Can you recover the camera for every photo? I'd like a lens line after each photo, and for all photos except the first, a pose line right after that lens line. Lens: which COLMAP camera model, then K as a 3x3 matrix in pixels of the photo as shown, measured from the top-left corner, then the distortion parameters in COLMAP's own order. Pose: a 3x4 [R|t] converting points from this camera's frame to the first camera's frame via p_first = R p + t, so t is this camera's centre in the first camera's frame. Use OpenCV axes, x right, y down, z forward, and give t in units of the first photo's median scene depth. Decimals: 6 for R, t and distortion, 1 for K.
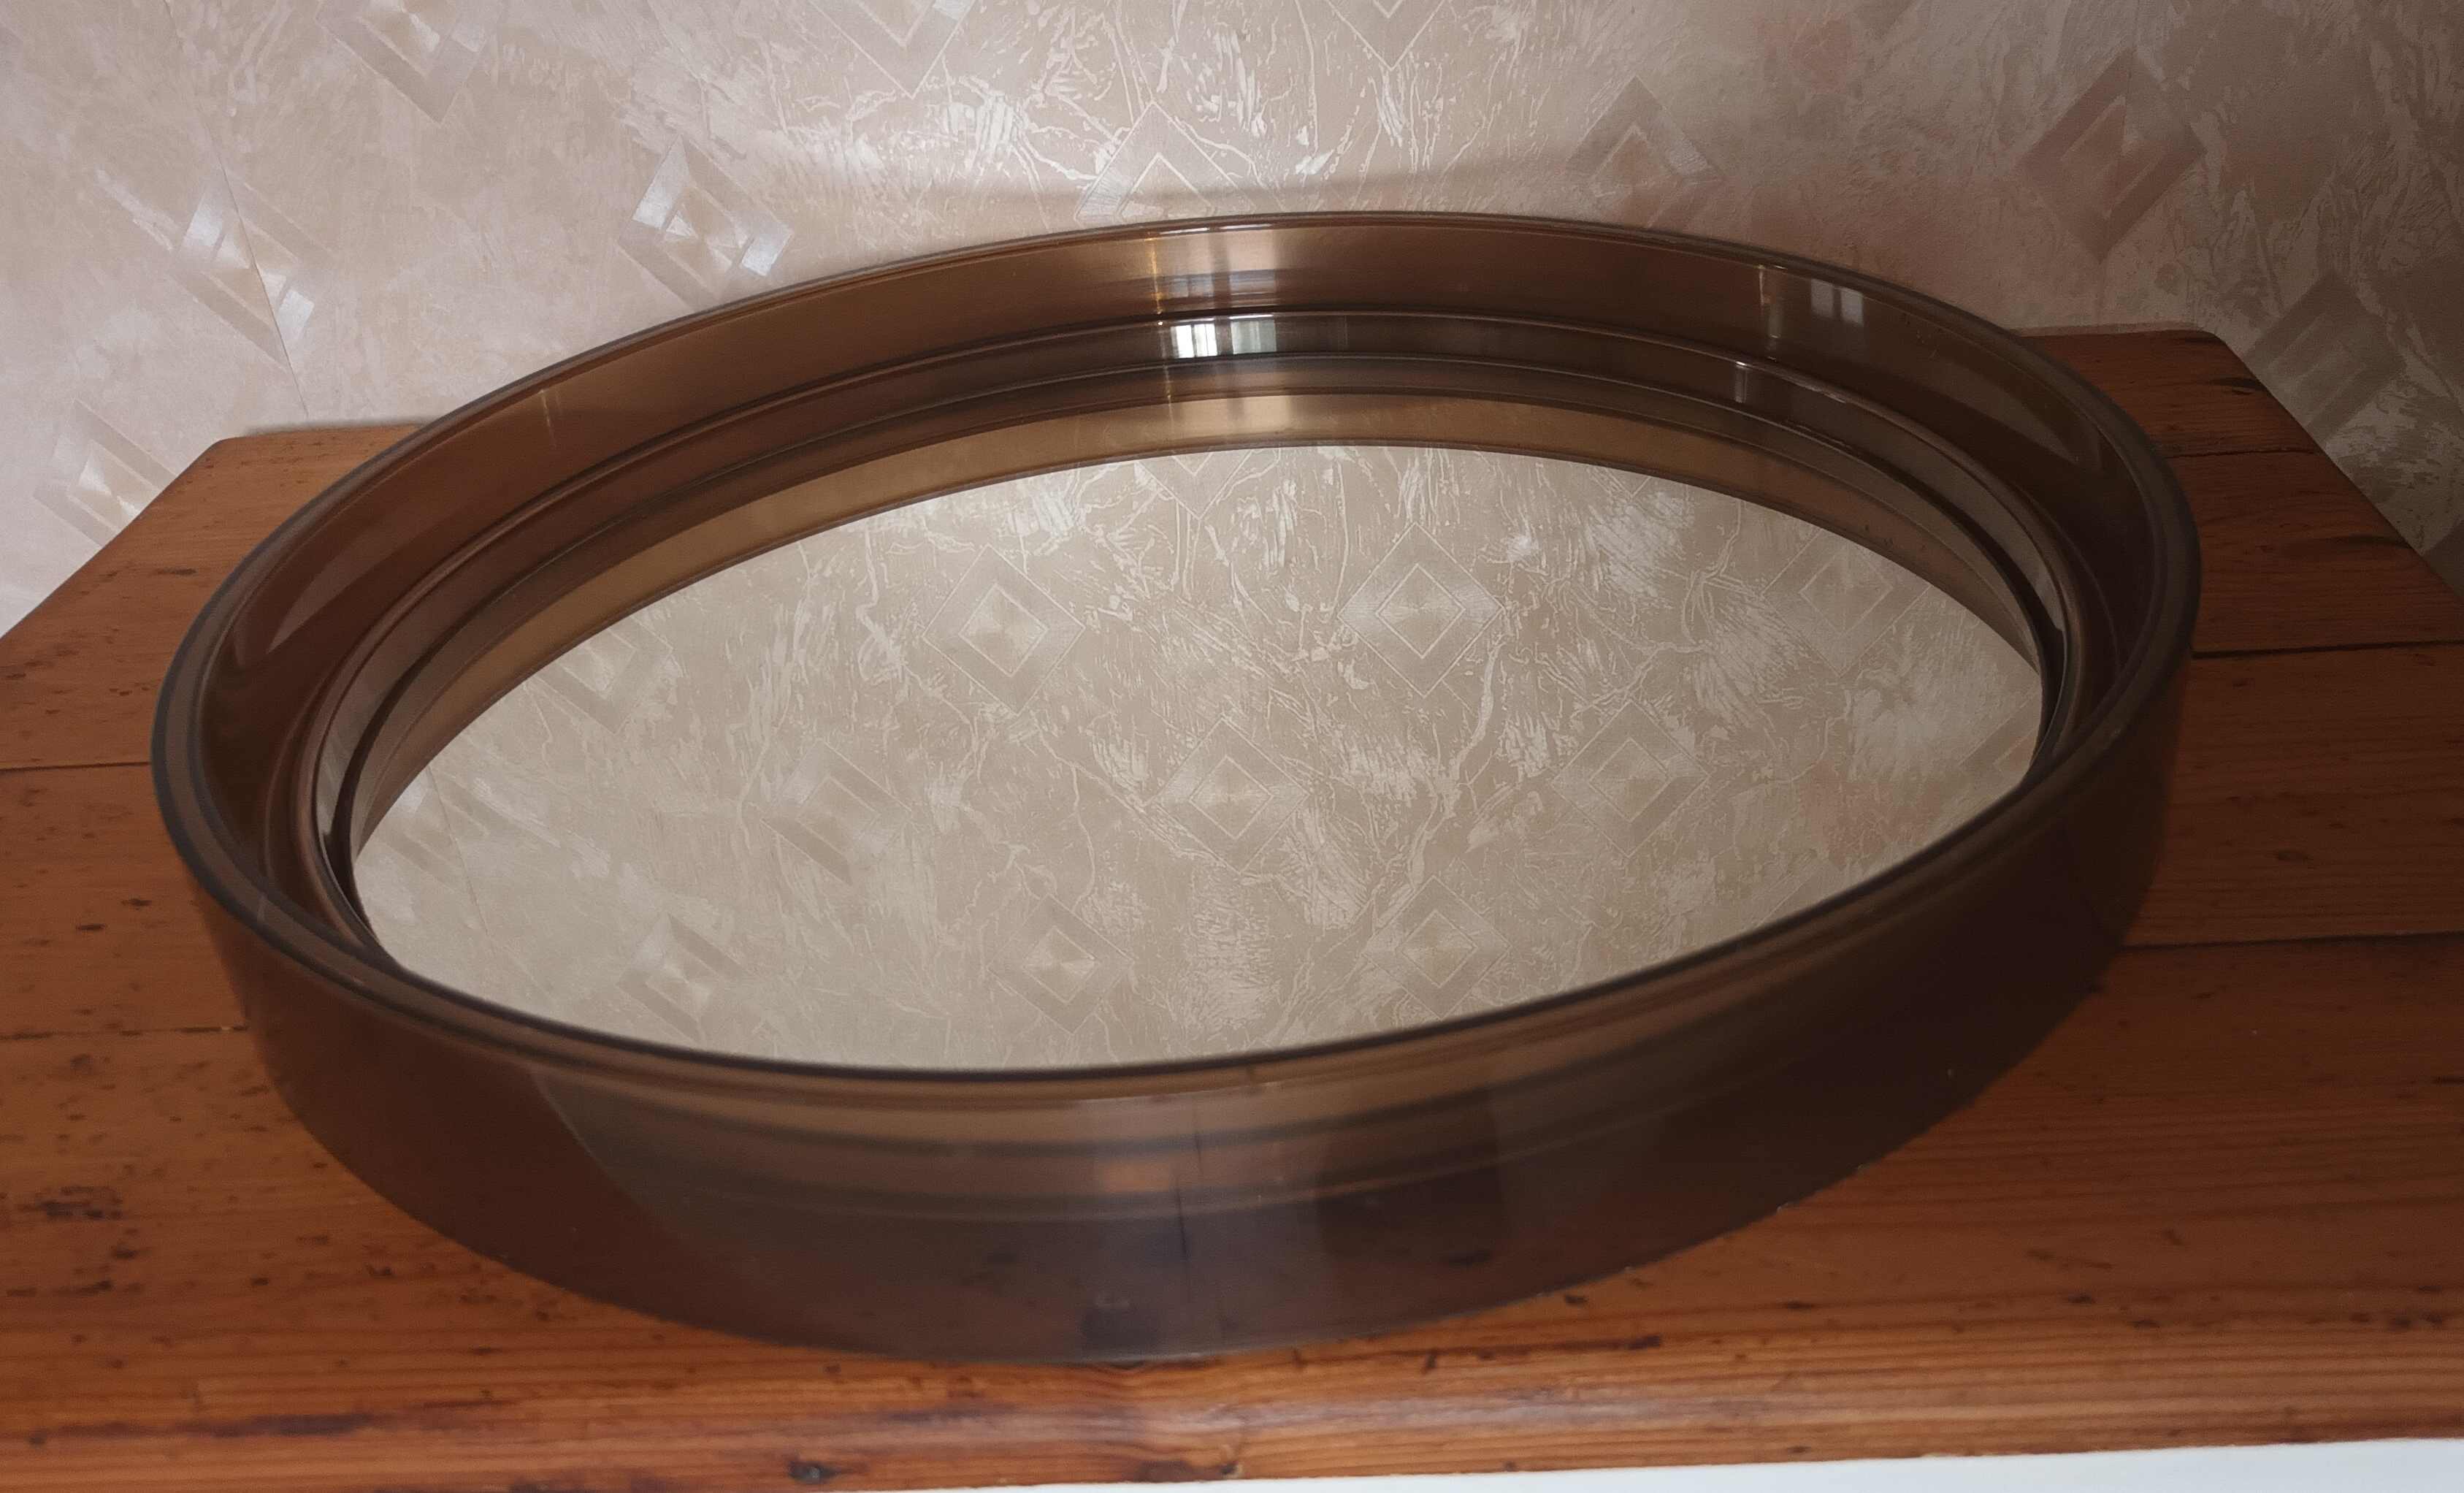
lens RADIAL K [[2152.4, 0, 1372.9], [0, 2152.4, 822.0], [0, 0, 1]] dist [0.014521, -0.036344]
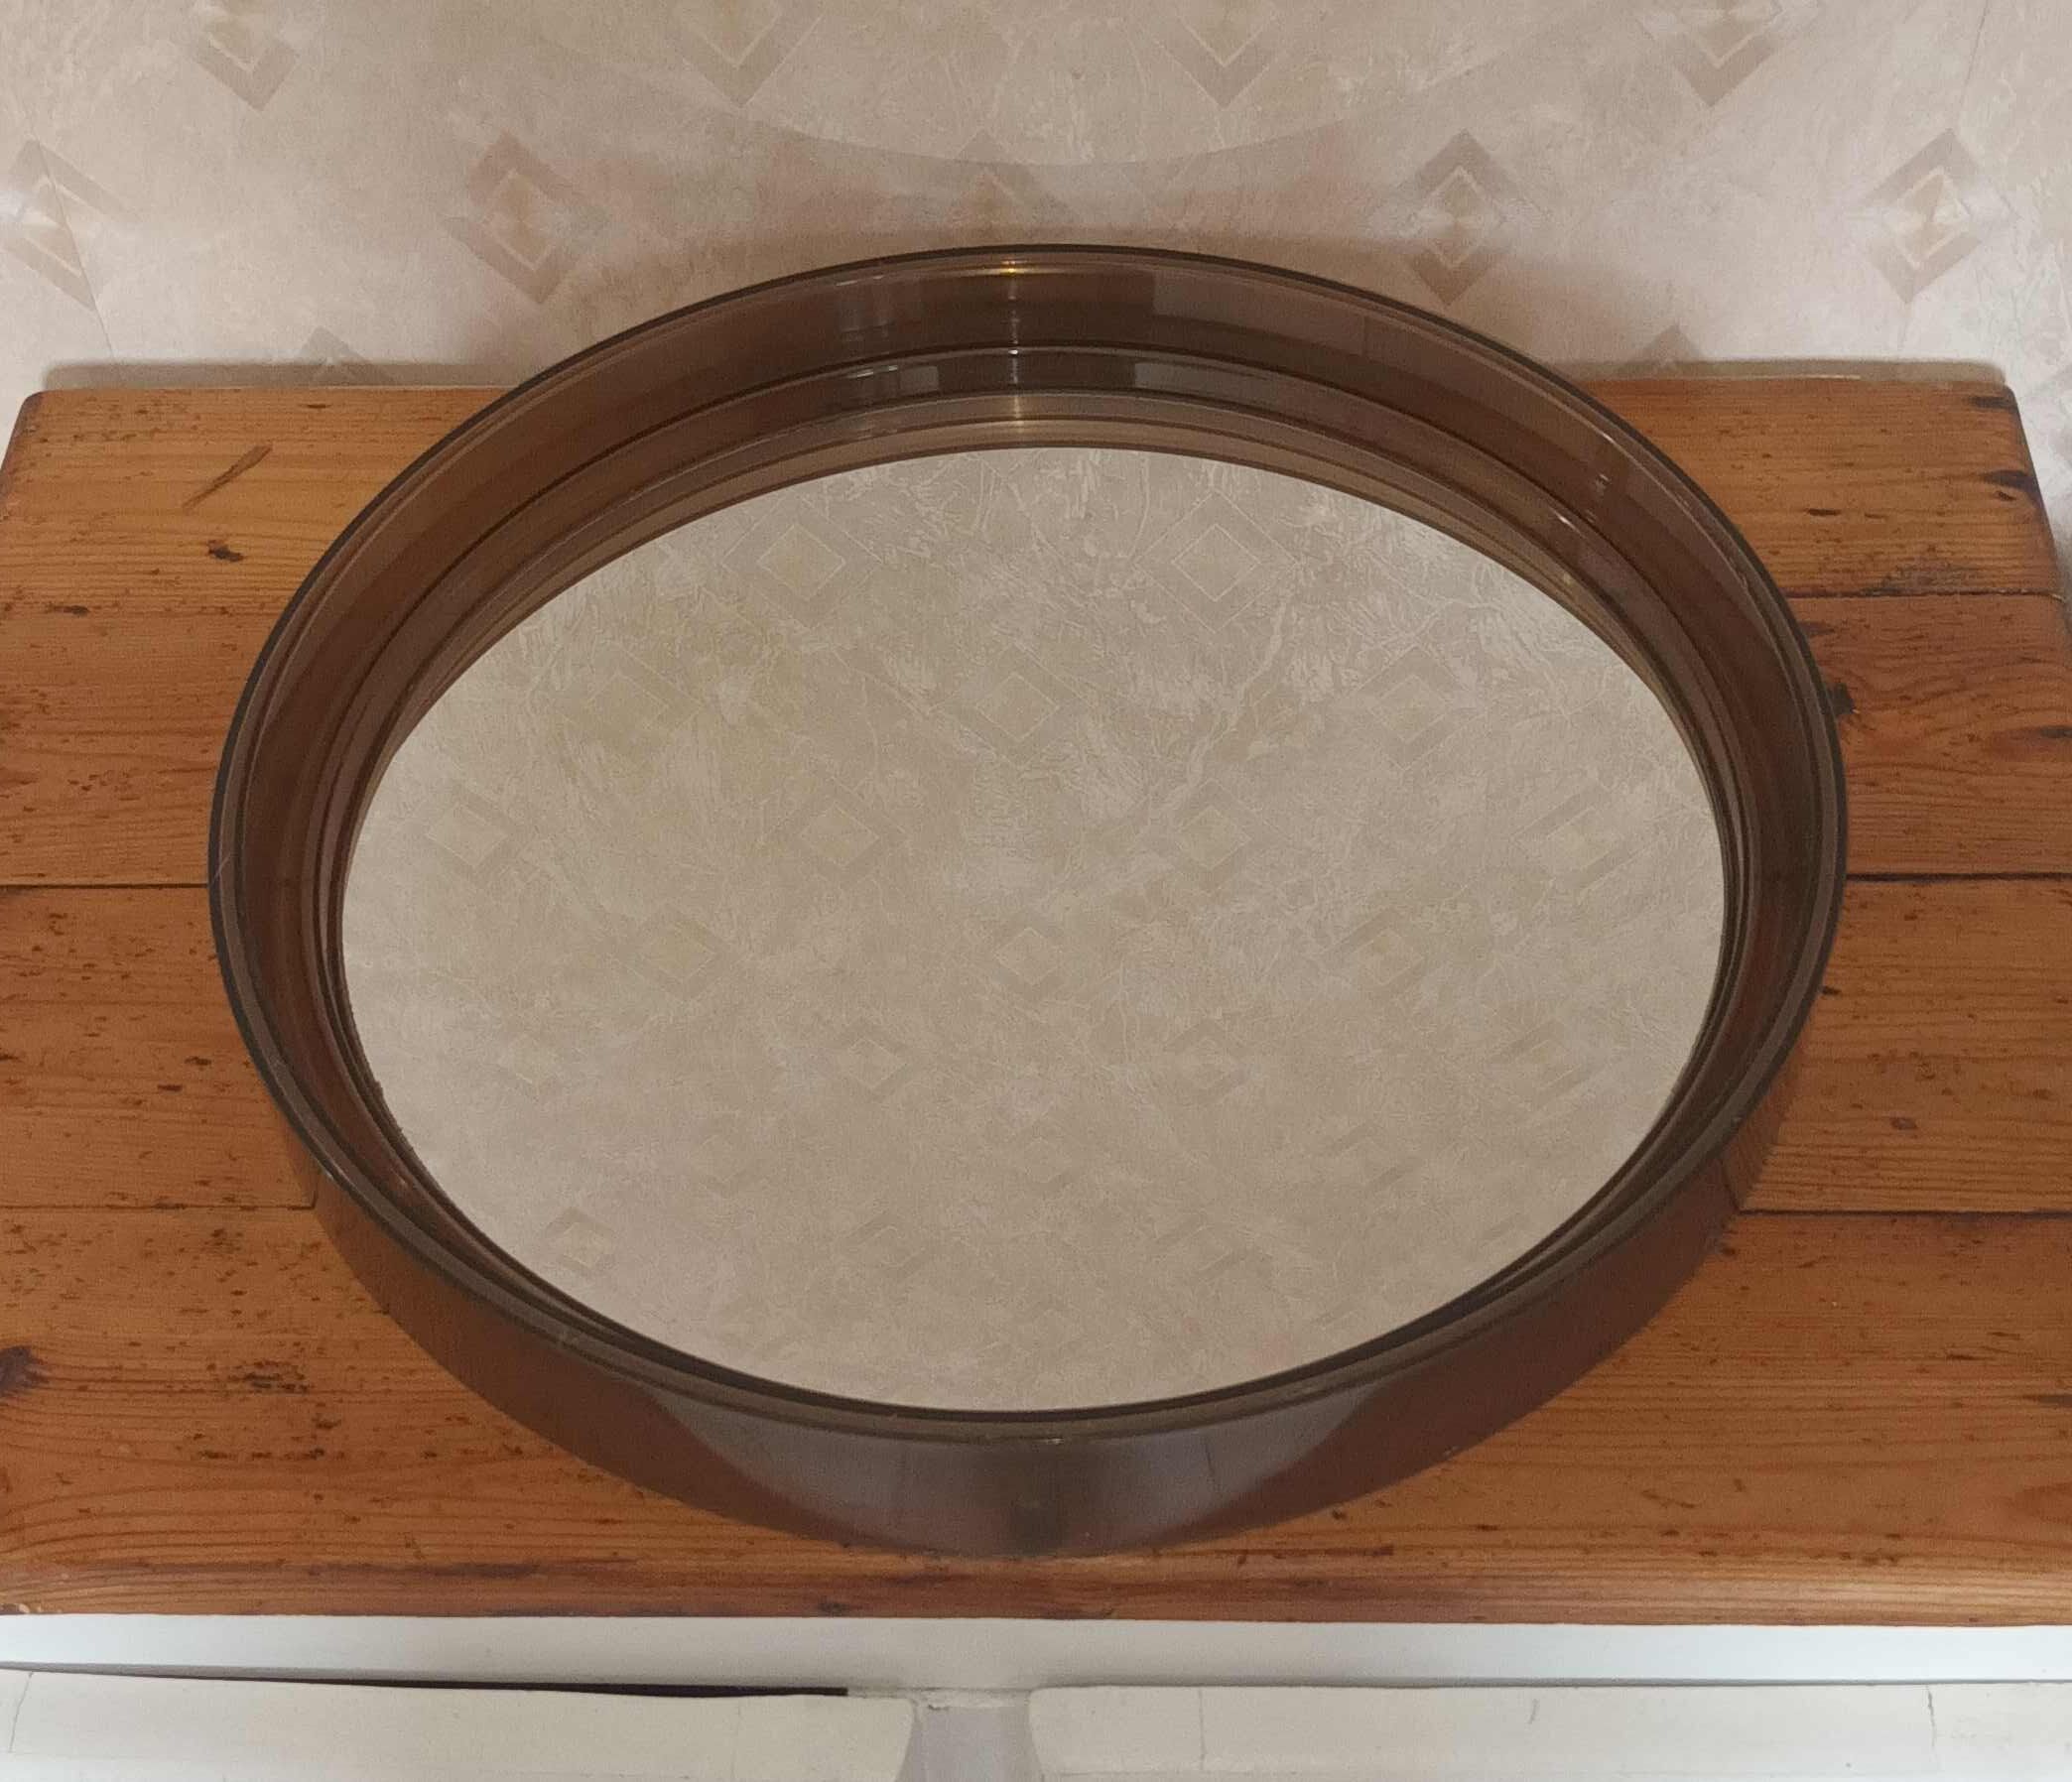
lens RADIAL K [[2867.5, 0, 1126.0], [0, 2867.5, 1007.1], [0, 0, 1]] dist [-0.008640, 0.000000]
pose [[0.998847, 0.033175, 0.034707, -0.068654], [-0.042613, 0.945610, 0.322499, -0.380316], [-0.022120, -0.323606, 0.945933, -0.391035]]
